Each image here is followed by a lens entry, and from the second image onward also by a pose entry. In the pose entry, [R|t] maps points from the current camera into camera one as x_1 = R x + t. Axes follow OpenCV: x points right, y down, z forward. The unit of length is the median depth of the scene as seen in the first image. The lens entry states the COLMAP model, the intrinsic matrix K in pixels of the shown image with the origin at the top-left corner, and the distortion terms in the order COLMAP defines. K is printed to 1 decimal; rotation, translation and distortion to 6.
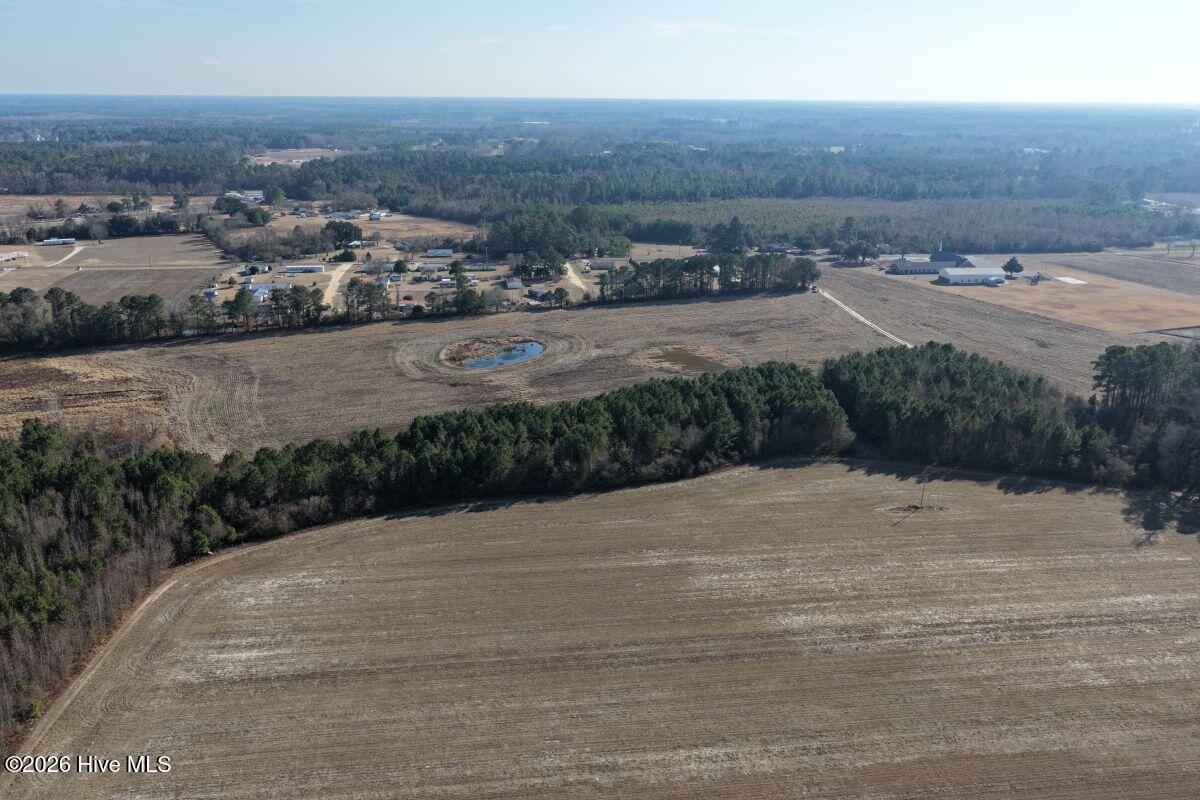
lens RADIAL K [[1037.5, 0, 600.0], [0, 1037.5, 400.0], [0, 0, 1]] dist [-0.002918, 0.004744]
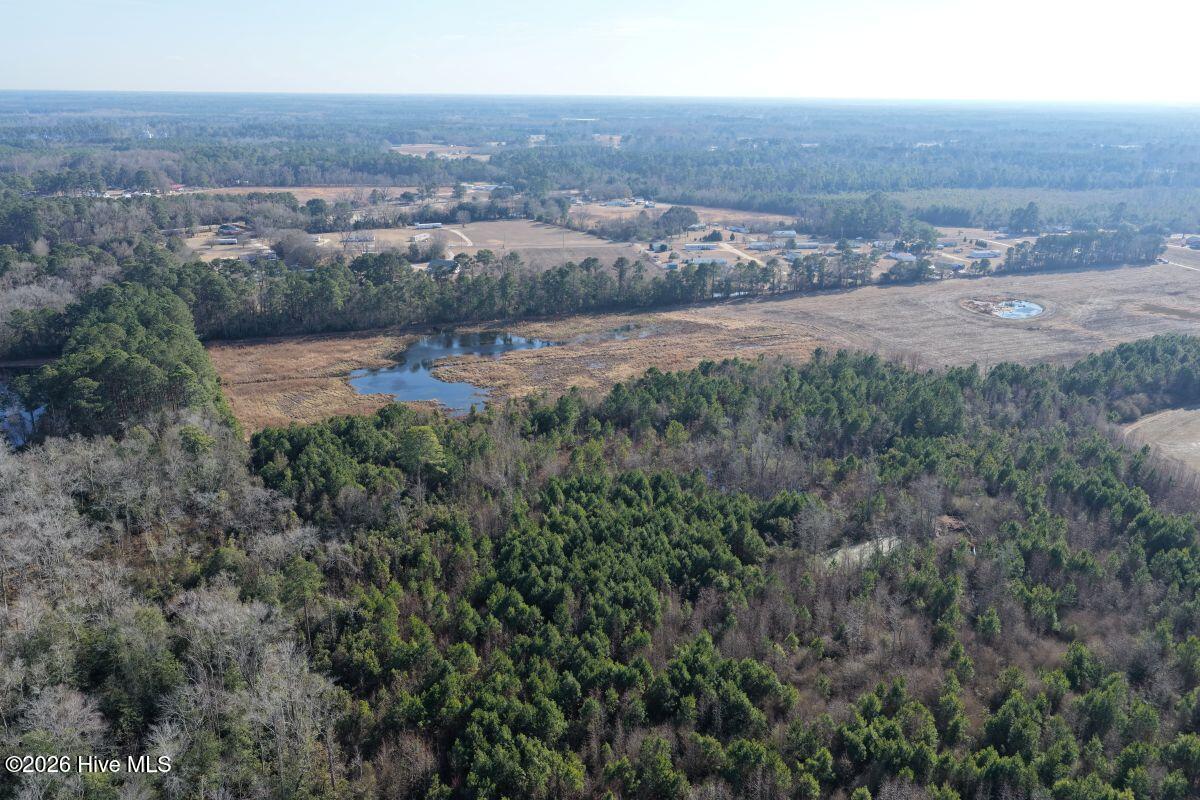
lens RADIAL K [[1037.5, 0, 600.0], [0, 1037.5, 400.0], [0, 0, 1]] dist [-0.002918, 0.004744]
pose [[0.999426, -0.008266, 0.032867, -0.503372], [0.008149, 0.999960, 0.003697, 0.044244], [-0.032897, -0.003427, 0.999453, -0.168952]]
